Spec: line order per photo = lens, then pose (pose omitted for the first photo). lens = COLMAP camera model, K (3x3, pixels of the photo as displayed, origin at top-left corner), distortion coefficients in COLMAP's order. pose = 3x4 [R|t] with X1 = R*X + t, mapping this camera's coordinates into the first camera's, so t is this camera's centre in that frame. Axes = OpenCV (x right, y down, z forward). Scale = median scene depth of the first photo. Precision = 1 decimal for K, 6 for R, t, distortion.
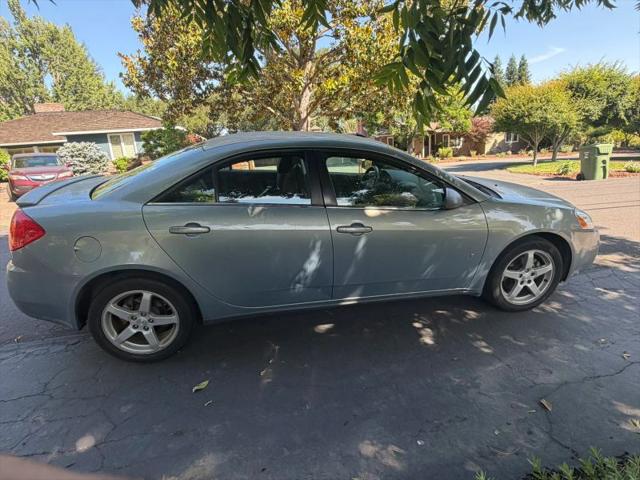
lens RADIAL K [[349.1, 0, 321.4], [0, 349.1, 243.4], [0, 0, 1]] dist [-0.007692, 0.000428]
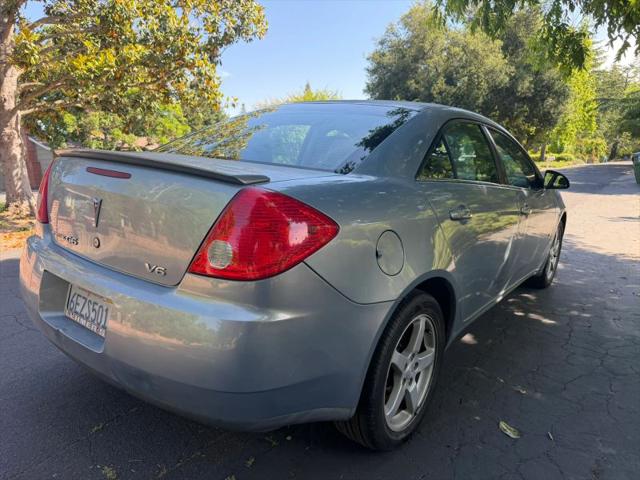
lens RADIAL K [[451.4, 0, 317.2], [0, 451.4, 240.4], [0, 0, 1]] dist [0.030281, -0.038436]
pose [[0.737544, -0.083073, 0.670169, -0.132885], [0.163797, 0.984776, -0.058194, 0.002161], [-0.655133, 0.152692, 0.739923, 0.056105]]
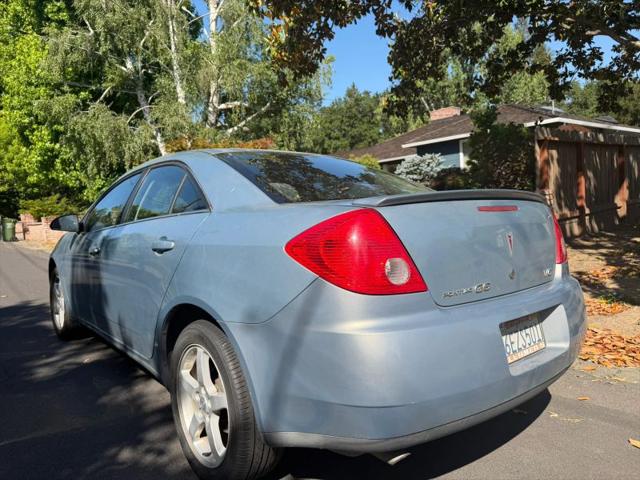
lens RADIAL K [[451.4, 0, 320.4], [0, 451.4, 244.2], [0, 0, 1]] dist [0.030281, -0.038436]
pose [[0.514674, 0.111763, -0.850071, 0.067359], [-0.168574, 0.985306, 0.027481, -0.087549], [0.840651, 0.129156, 0.525951, 0.318204]]
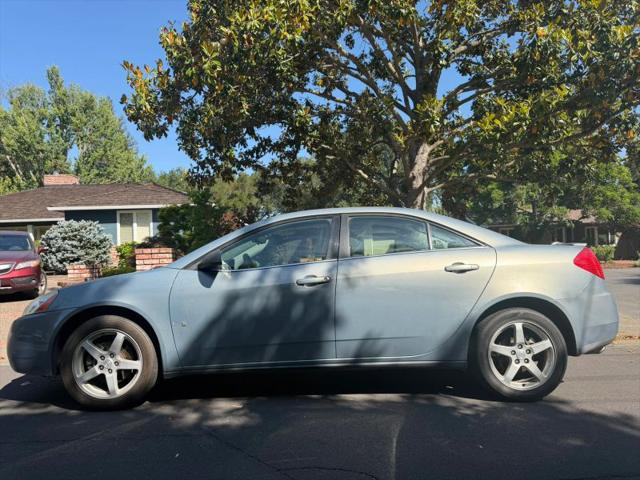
lens RADIAL K [[451.4, 0, 317.8], [0, 451.4, 244.8], [0, 0, 1]] dist [0.030281, -0.038436]
pose [[0.989030, 0.034744, -0.143571, -0.067093], [-0.070115, 0.965896, -0.249258, -0.042255], [0.130014, 0.256590, 0.957736, 0.177712]]
